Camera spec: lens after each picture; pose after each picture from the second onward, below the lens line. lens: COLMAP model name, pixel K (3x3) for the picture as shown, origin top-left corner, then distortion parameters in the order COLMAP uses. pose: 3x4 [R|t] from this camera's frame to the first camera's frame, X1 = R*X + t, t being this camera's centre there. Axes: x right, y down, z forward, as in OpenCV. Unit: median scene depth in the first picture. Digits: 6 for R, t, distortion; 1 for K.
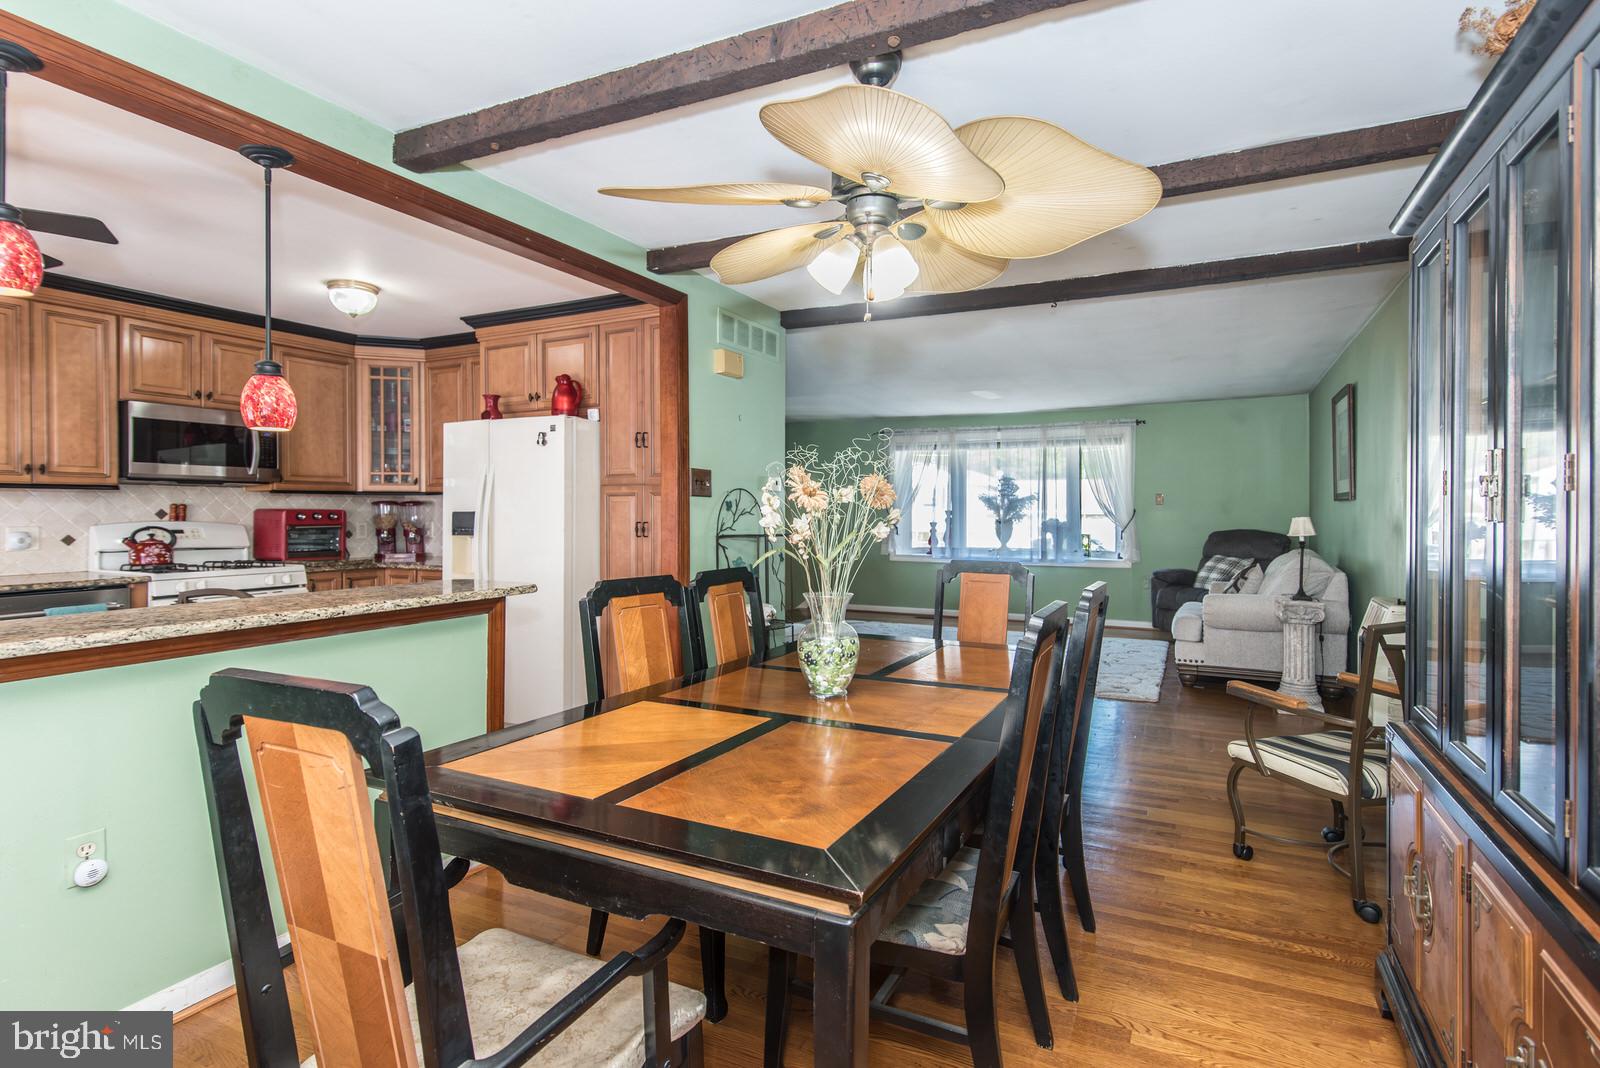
lens RADIAL K [[795.1, 0, 837.3], [0, 795.1, 517.2], [0, 0, 1]] dist [0.000406, -0.000292]
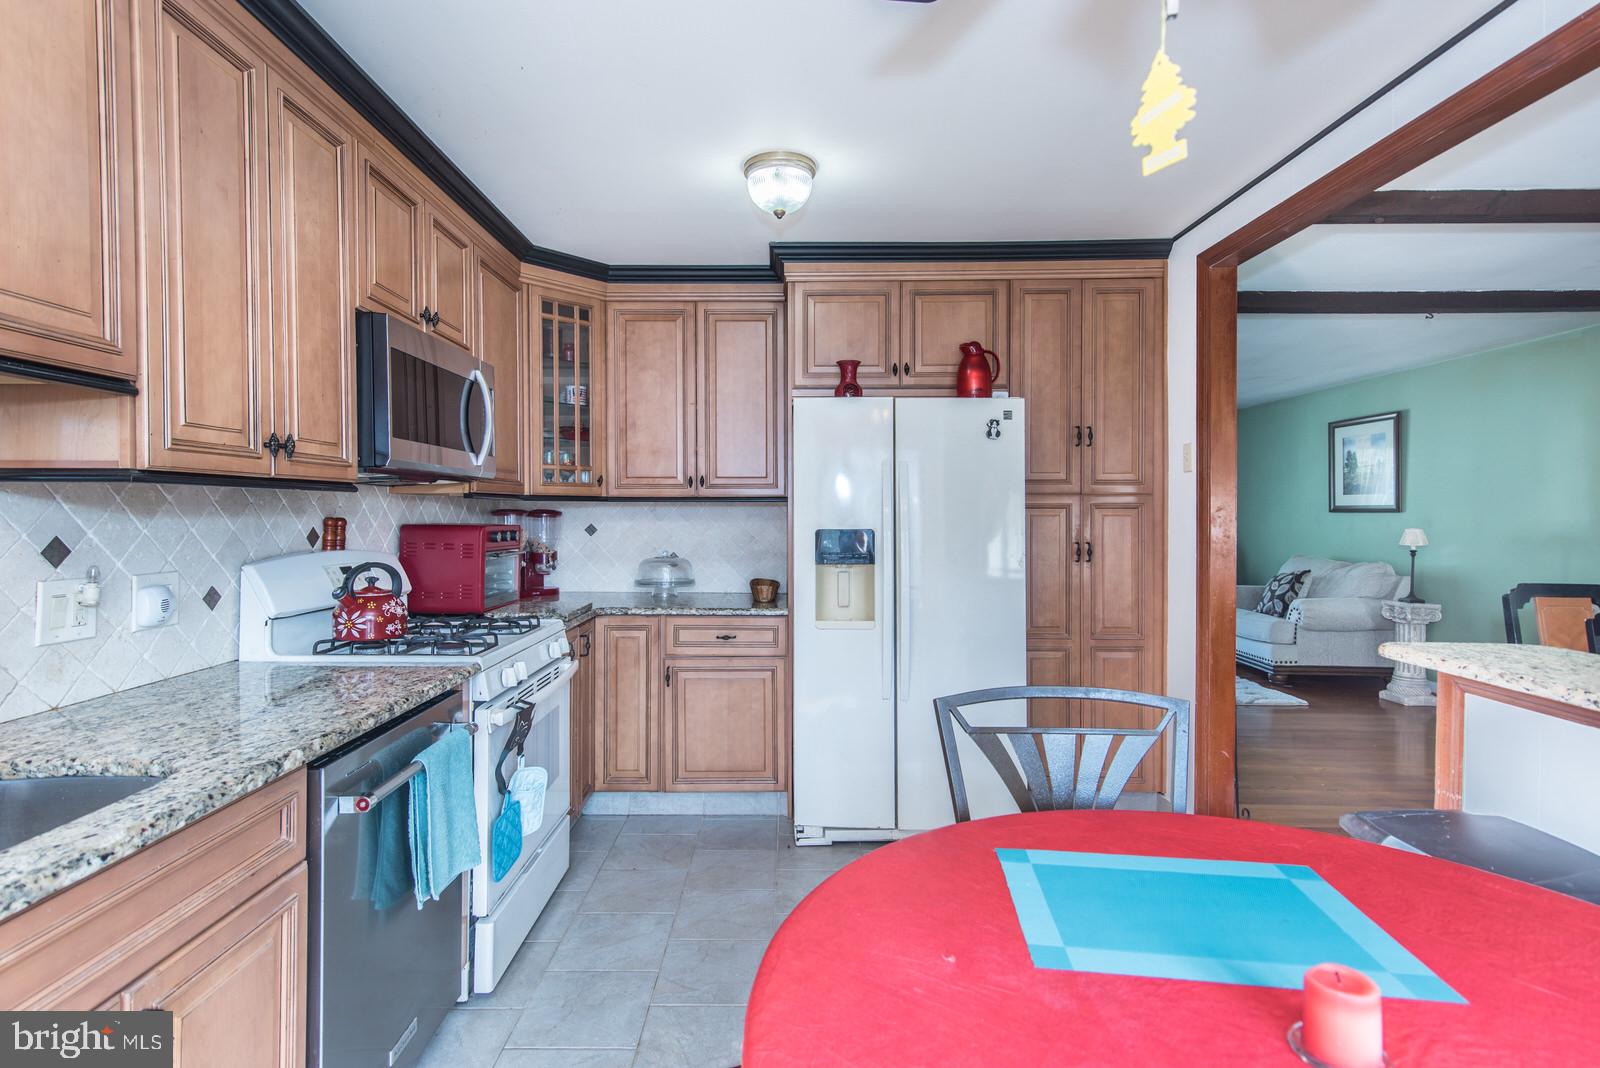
lens RADIAL K [[807.0, 0, 800.0], [0, 807.0, 534.0], [0, 0, 1]] dist [0.001421, 0.000071]
pose [[0.905375, -0.008809, 0.424522, -0.796608], [0.001800, 0.999855, 0.016909, -0.015168], [-0.424609, -0.014544, 0.905260, 0.389248]]
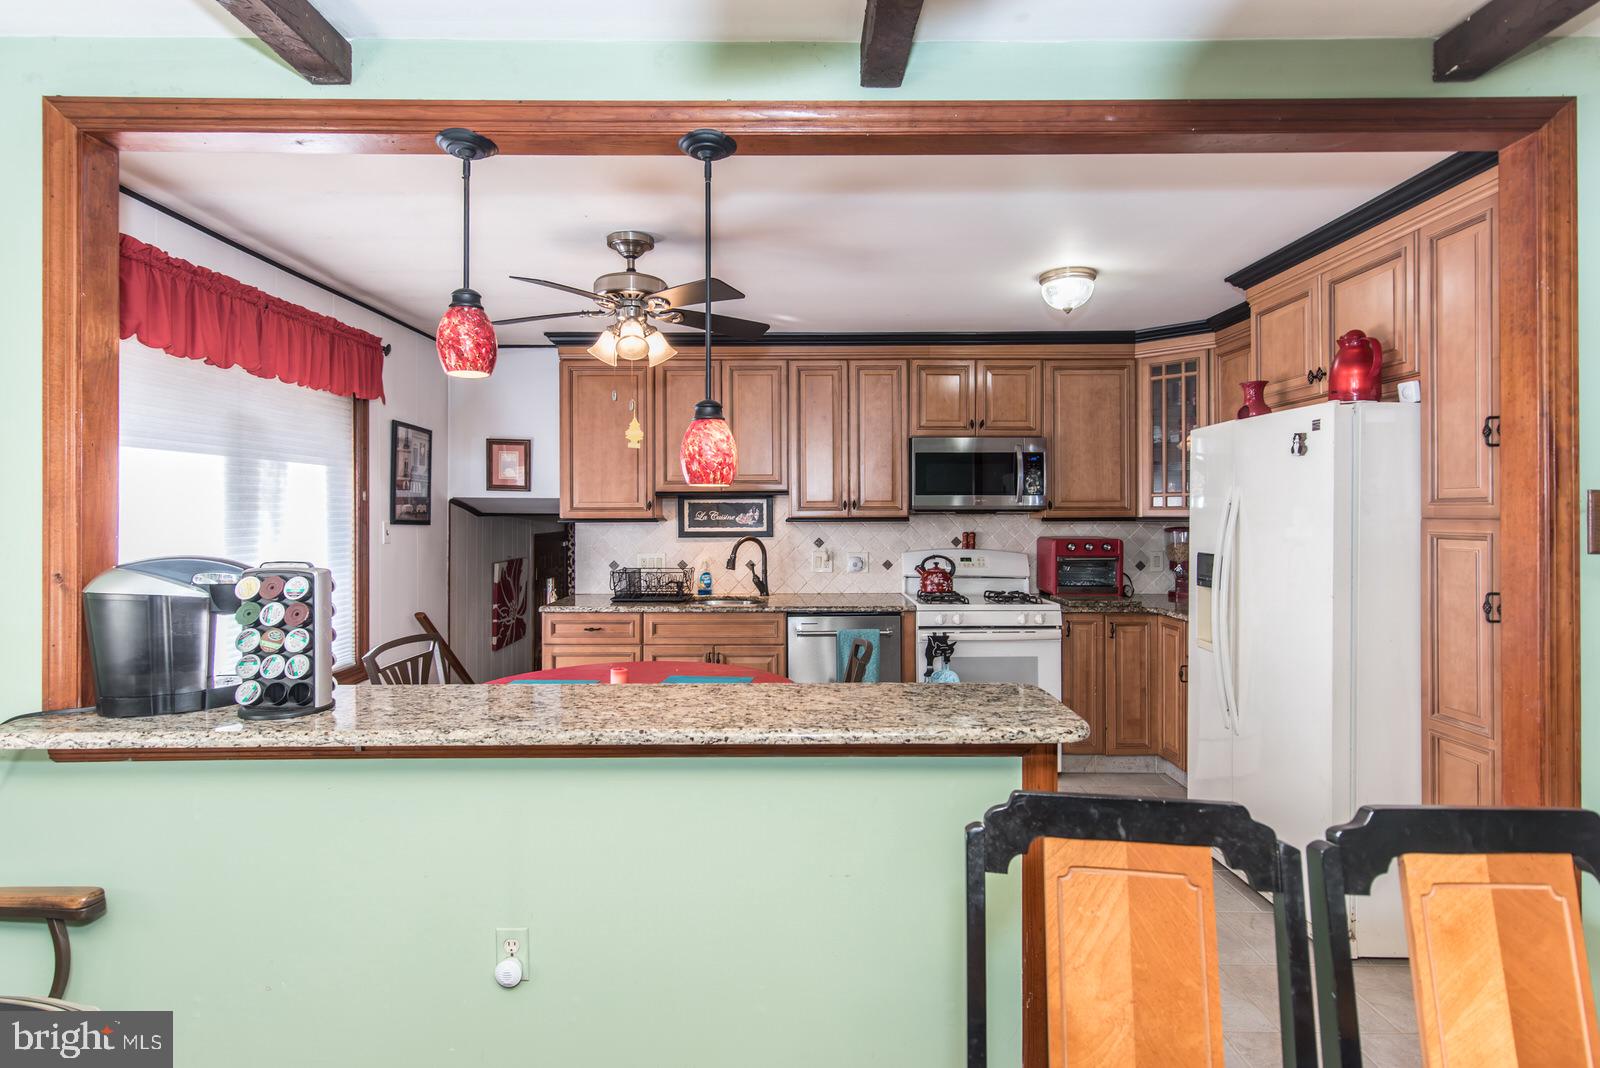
lens RADIAL K [[826.1, 0, 799.4], [0, 826.1, 510.4], [0, 0, 1]] dist [0.010196, 0.000400]
pose [[0.426175, -0.000648, -0.904640, 0.040387], [-0.005087, 0.999982, -0.003113, -0.041198], [0.904626, 0.005929, 0.426165, 0.359102]]
